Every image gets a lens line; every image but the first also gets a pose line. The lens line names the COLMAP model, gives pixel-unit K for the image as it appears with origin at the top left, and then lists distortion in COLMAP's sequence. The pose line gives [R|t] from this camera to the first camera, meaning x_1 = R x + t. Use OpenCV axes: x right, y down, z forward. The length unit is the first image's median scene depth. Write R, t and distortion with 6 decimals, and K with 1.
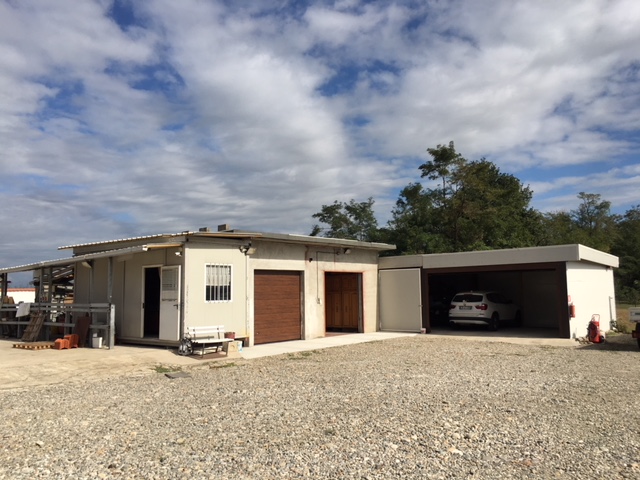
lens RADIAL K [[613.2, 0, 335.2], [0, 613.2, 237.9], [0, 0, 1]] dist [0.083127, -0.051121]
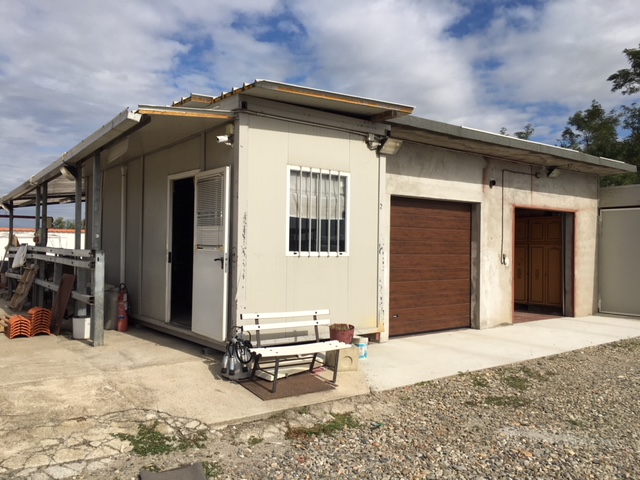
lens RADIAL K [[613.2, 0, 334.5], [0, 613.2, 249.8], [0, 0, 1]] dist [0.083127, -0.051121]
pose [[0.980985, 0.027653, -0.192105, -0.069329], [-0.010069, 0.995716, 0.091913, 0.044352], [0.193824, -0.088231, 0.977061, 0.425647]]
